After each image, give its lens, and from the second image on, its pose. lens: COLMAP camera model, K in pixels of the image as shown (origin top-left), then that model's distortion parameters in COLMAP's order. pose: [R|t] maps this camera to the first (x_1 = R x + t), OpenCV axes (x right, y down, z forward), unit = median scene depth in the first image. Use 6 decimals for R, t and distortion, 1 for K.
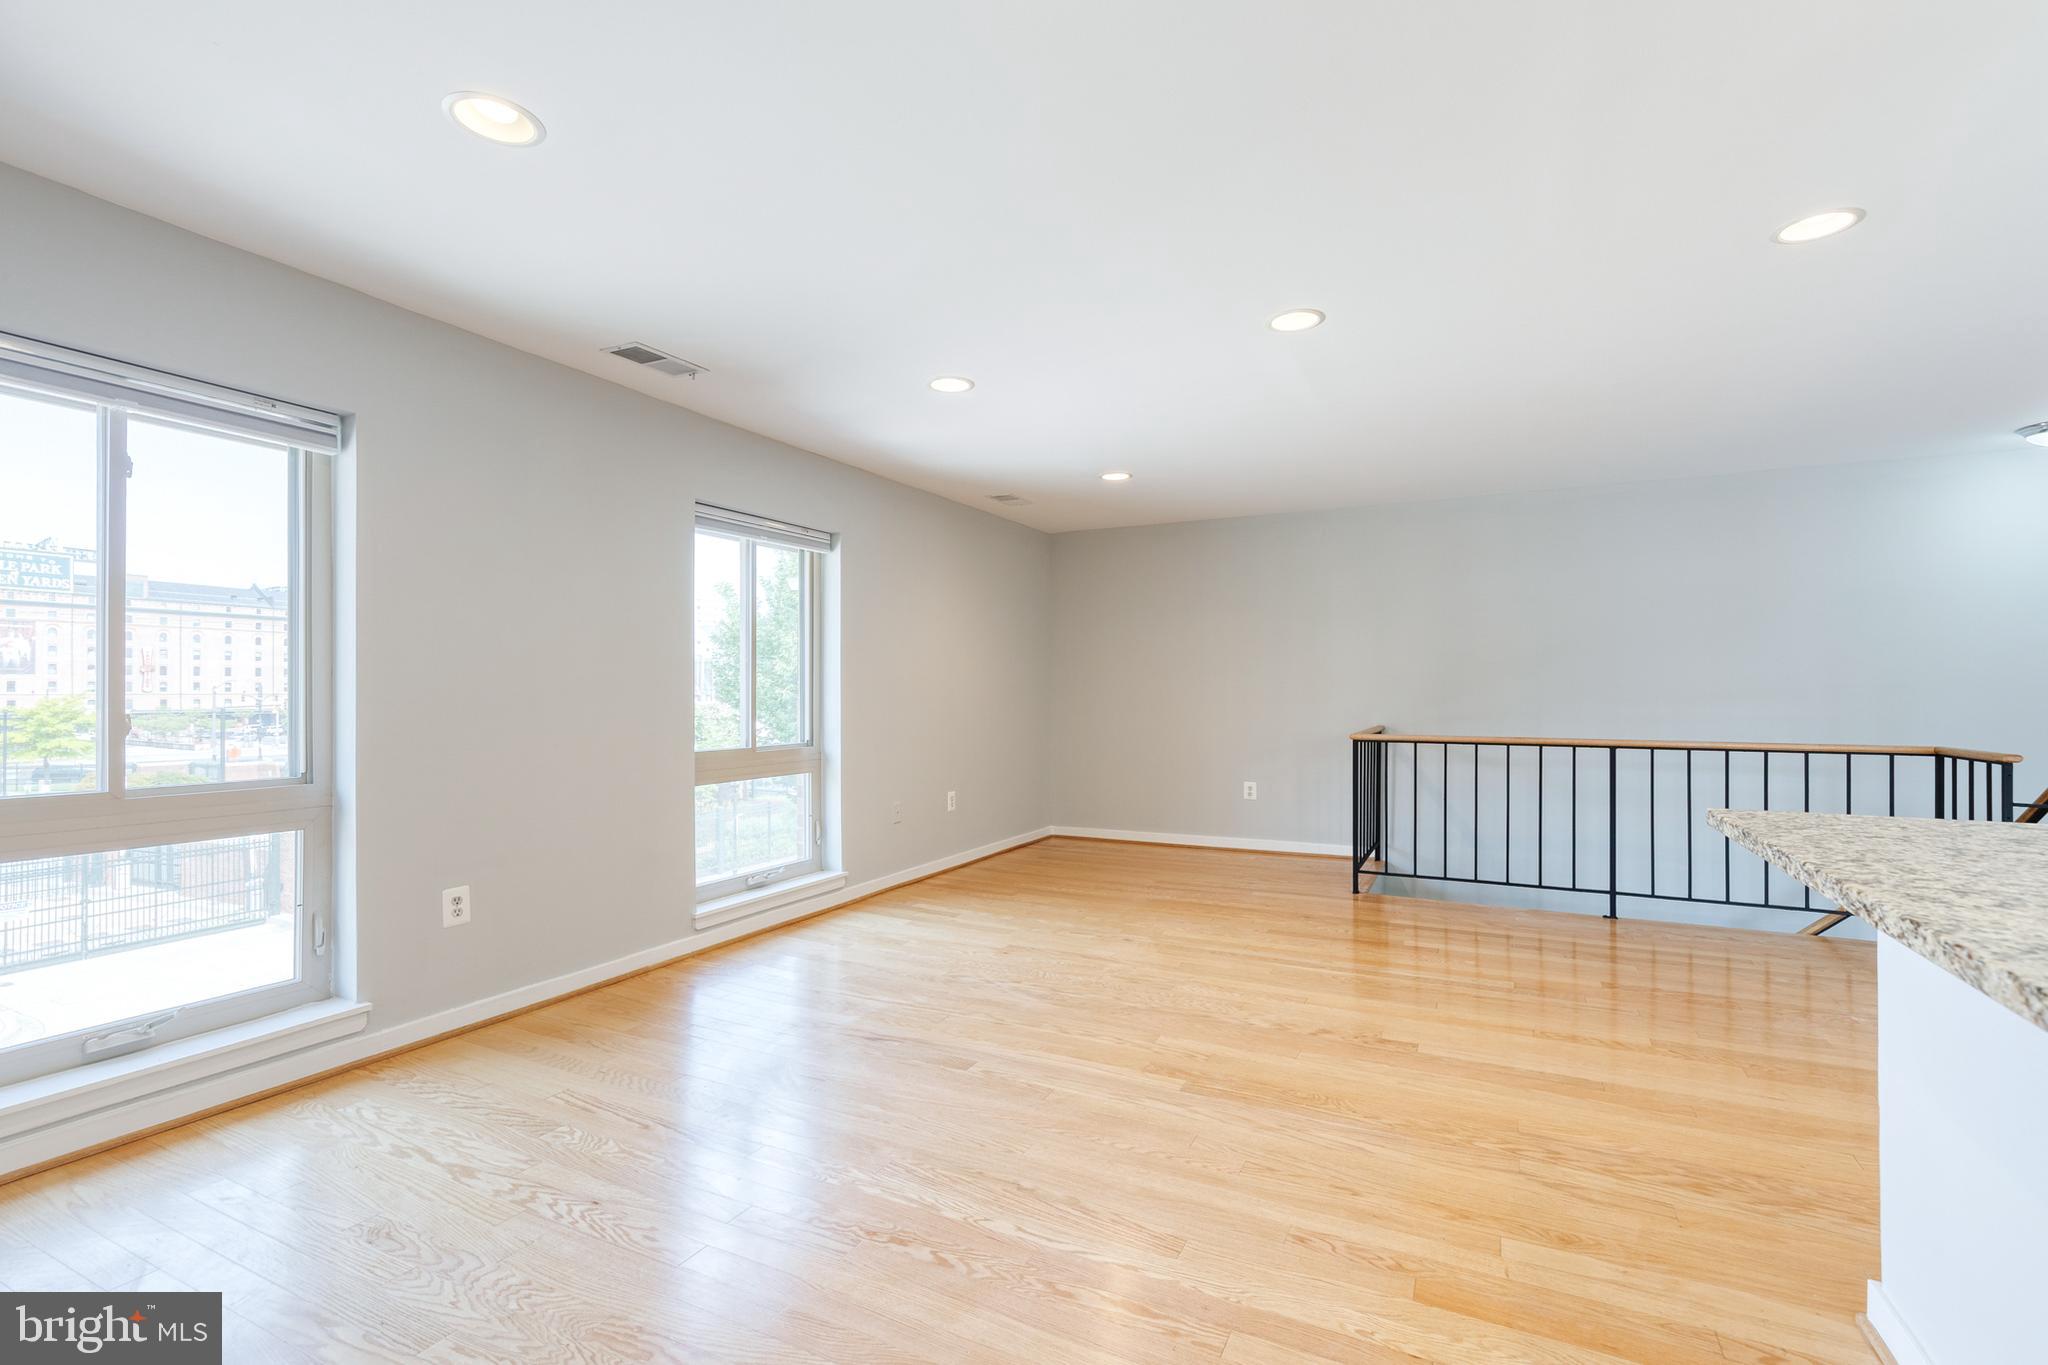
lens RADIAL K [[924.1, 0, 1048.3], [0, 924.1, 689.0], [0, 0, 1]] dist [0.011109, -0.000536]
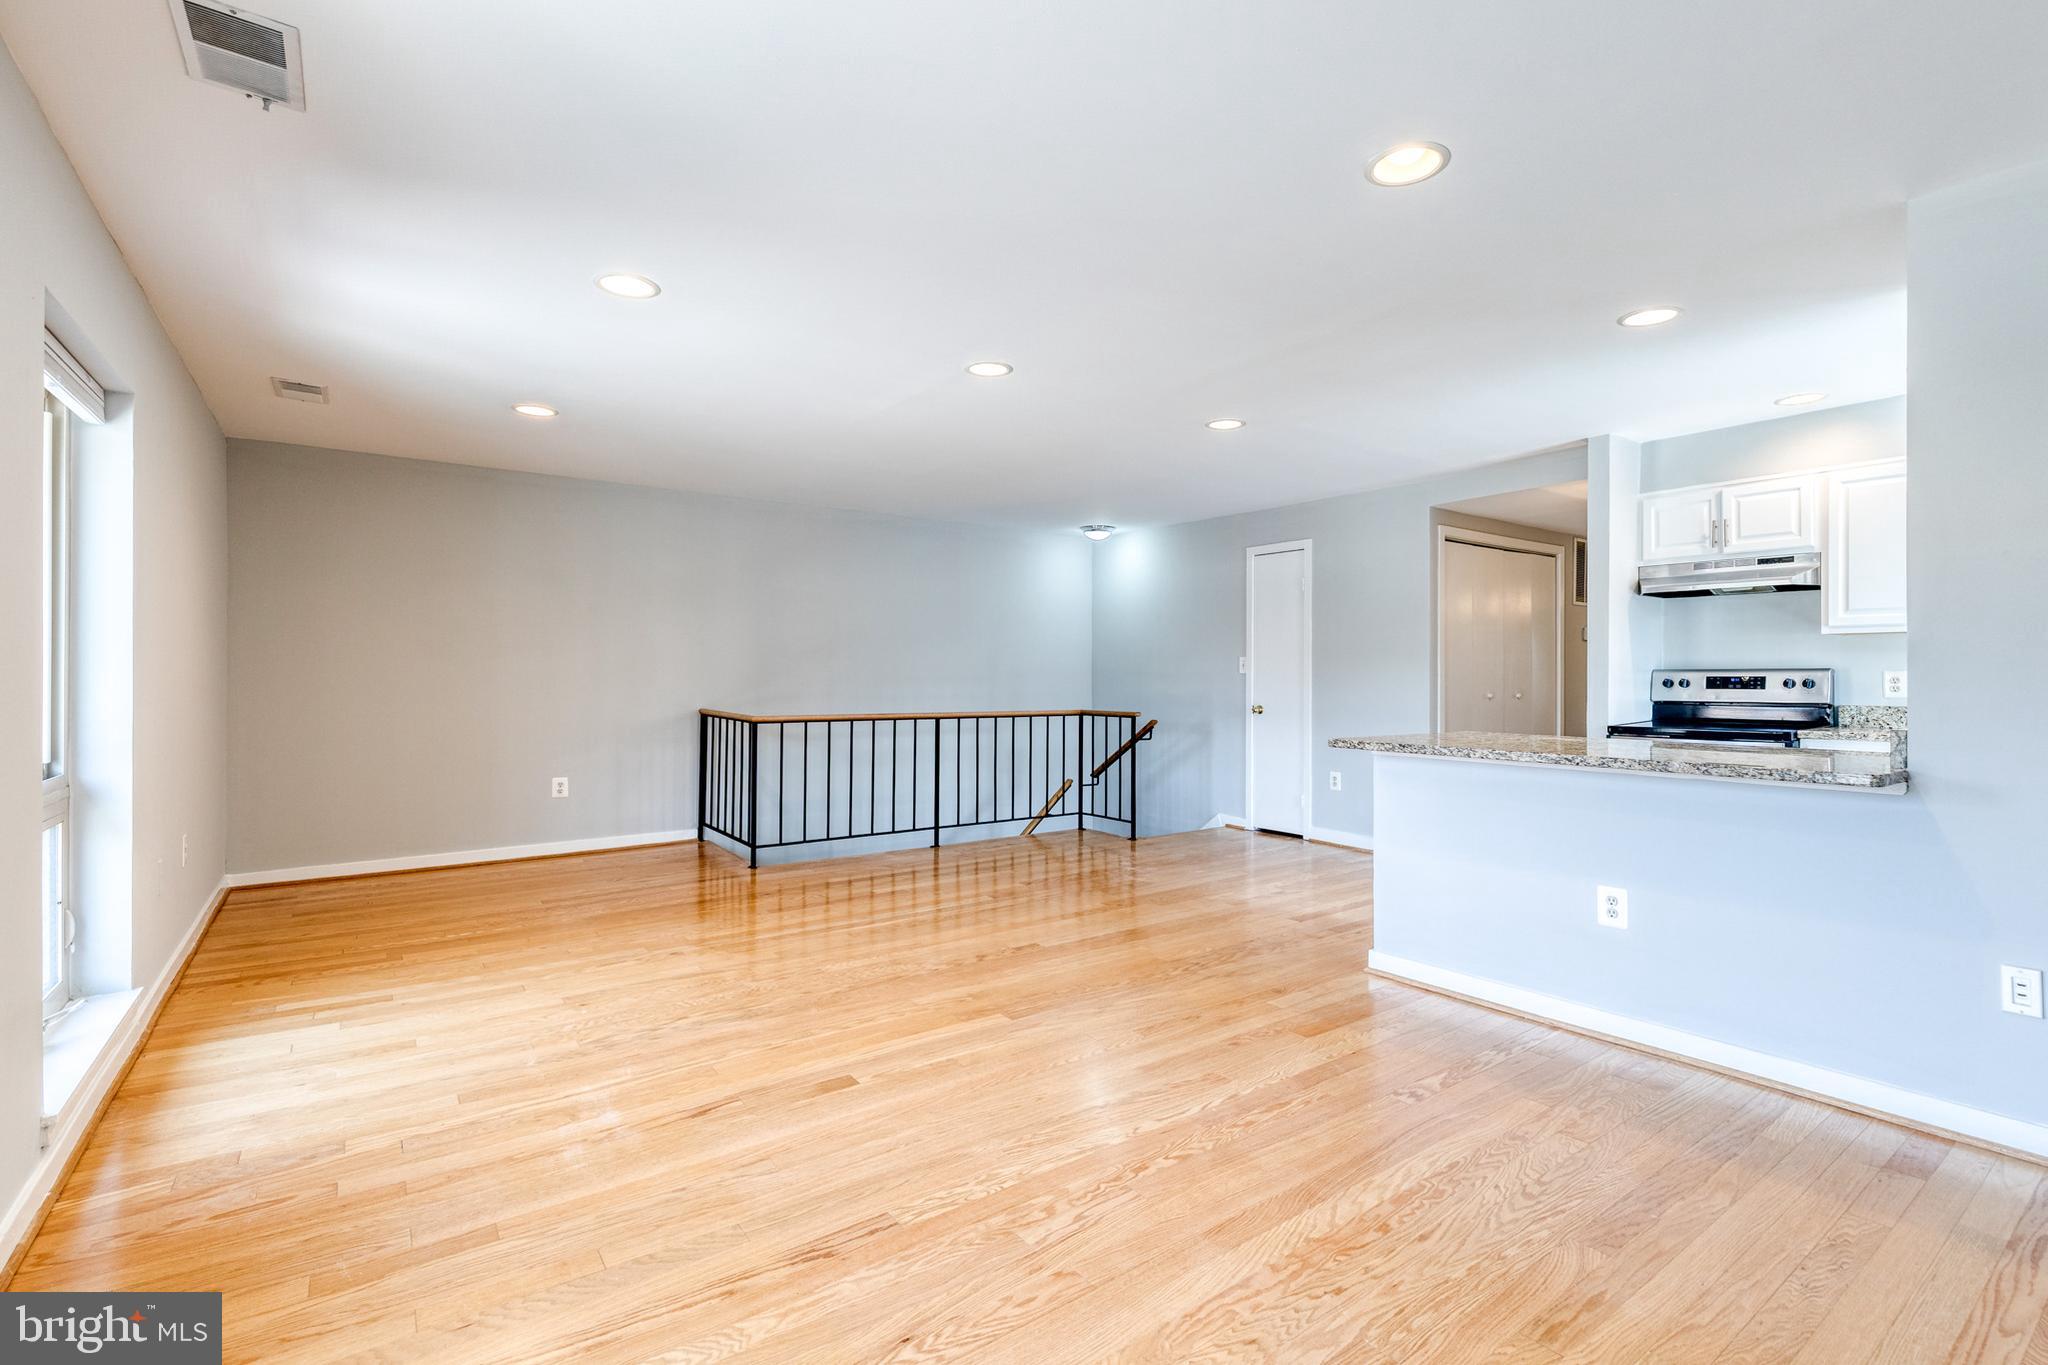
lens RADIAL K [[929.0, 0, 1053.5], [0, 929.0, 677.2], [0, 0, 1]] dist [0.013642, -0.000545]
pose [[0.457775, 0.001911, 0.889066, -0.572508], [-0.006798, 0.999976, 0.001351, 0.000434], [-0.889042, -0.006663, 0.457777, 0.275251]]
